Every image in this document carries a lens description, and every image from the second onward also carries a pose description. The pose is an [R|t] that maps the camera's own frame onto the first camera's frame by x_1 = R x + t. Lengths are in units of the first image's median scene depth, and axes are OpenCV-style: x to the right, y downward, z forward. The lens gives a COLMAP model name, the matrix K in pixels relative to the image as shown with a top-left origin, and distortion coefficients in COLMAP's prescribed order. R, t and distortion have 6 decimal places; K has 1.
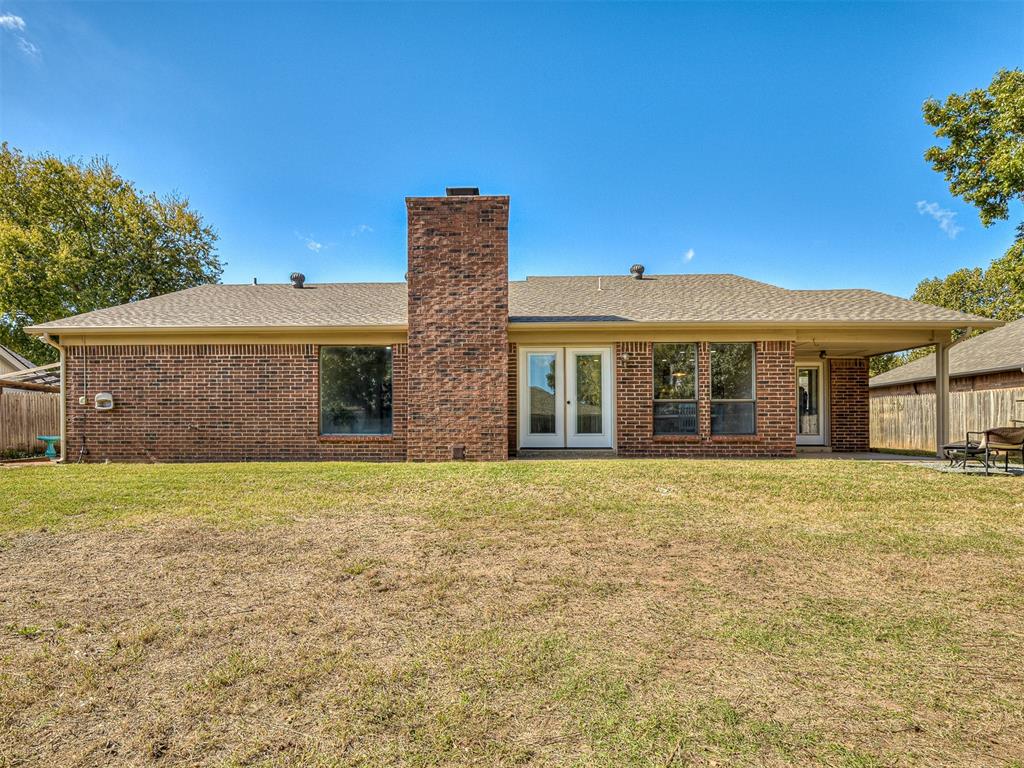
lens RADIAL K [[510.8, 0, 476.9], [0, 510.8, 428.5], [0, 0, 1]] dist [-0.001420, -0.000208]
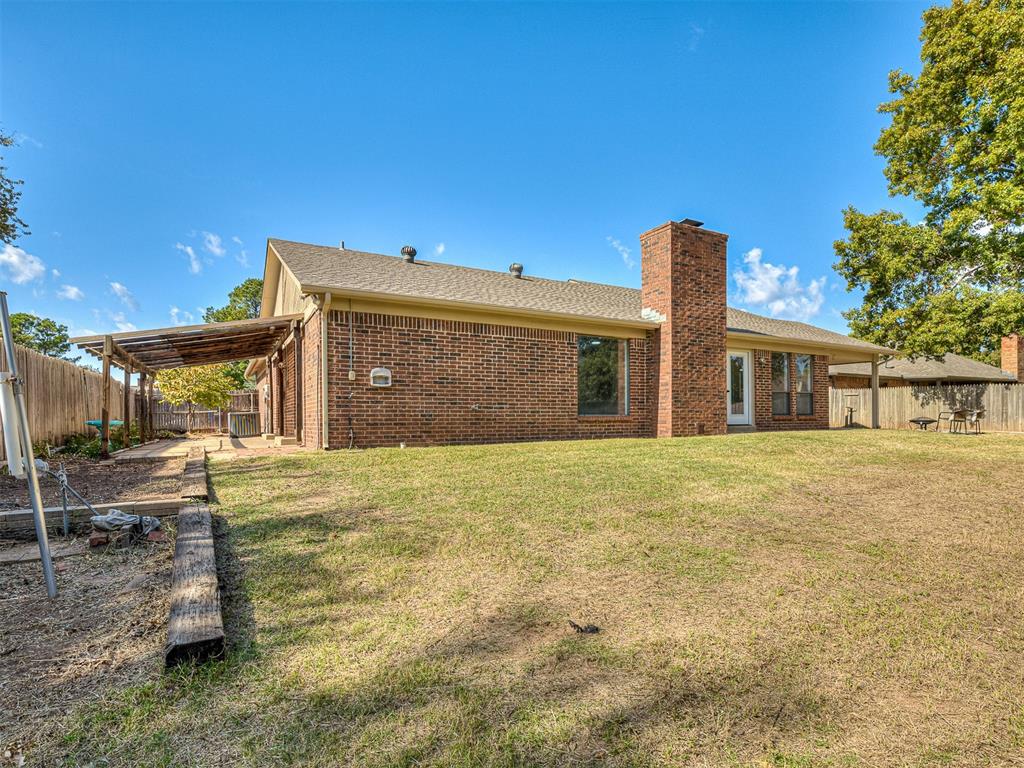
lens RADIAL K [[528.2, 0, 515.3], [0, 528.2, 418.9], [0, 0, 1]] dist [-0.005432, -0.000696]
pose [[0.853073, -0.003831, 0.521777, -1.010711], [0.000936, 0.999983, 0.005812, 0.012905], [-0.521791, -0.004470, 0.853062, 0.102146]]
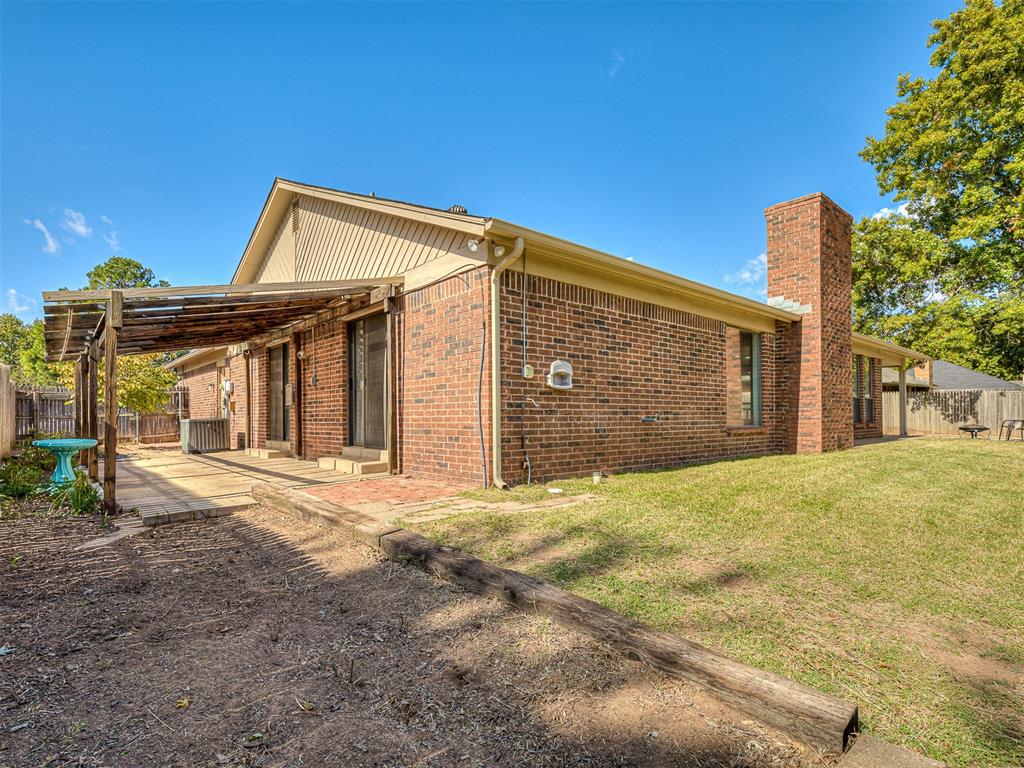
lens RADIAL K [[519.6, 0, 484.9], [0, 519.6, 409.9], [0, 0, 1]] dist [-0.000292, 0.000329]
pose [[0.740522, 0.007023, 0.671996, -1.198006], [-0.001302, 0.999959, -0.009015, -0.008138], [-0.672031, 0.005801, 0.740500, 0.619393]]
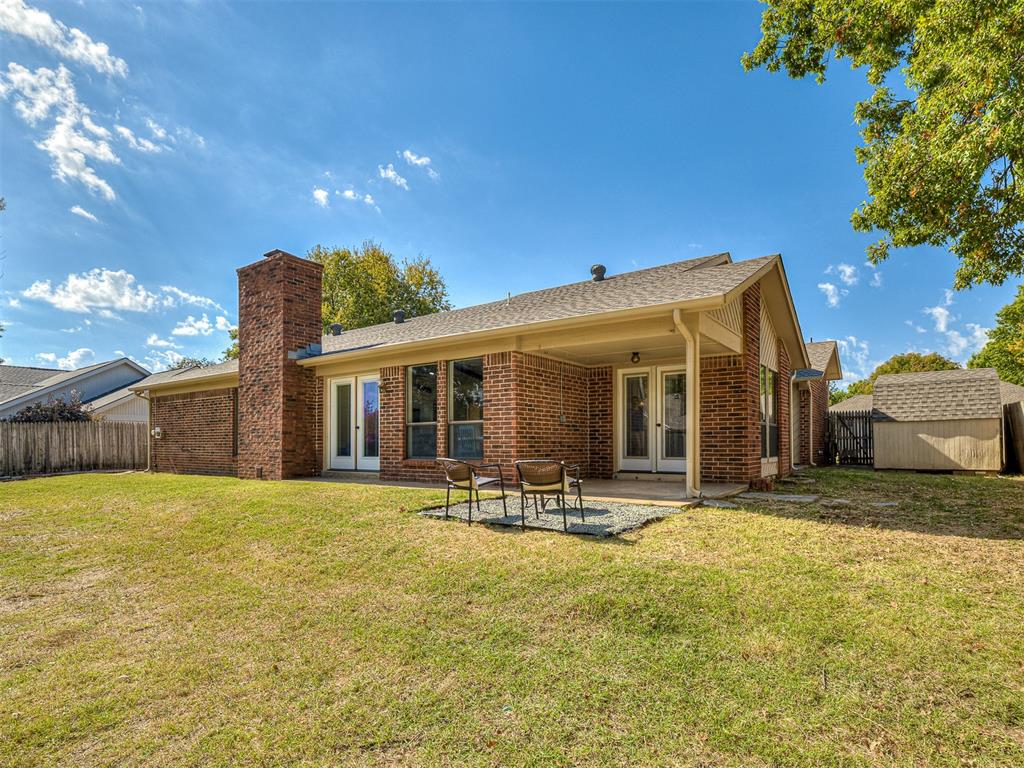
lens RADIAL K [[514.7, 0, 533.2], [0, 514.7, 436.1], [0, 0, 1]] dist [0.002068, 0.000180]
pose [[0.852398, -0.012241, -0.522750, 1.036800], [0.007417, 0.999908, -0.011321, -0.018317], [0.522841, 0.005773, 0.852411, 0.270129]]
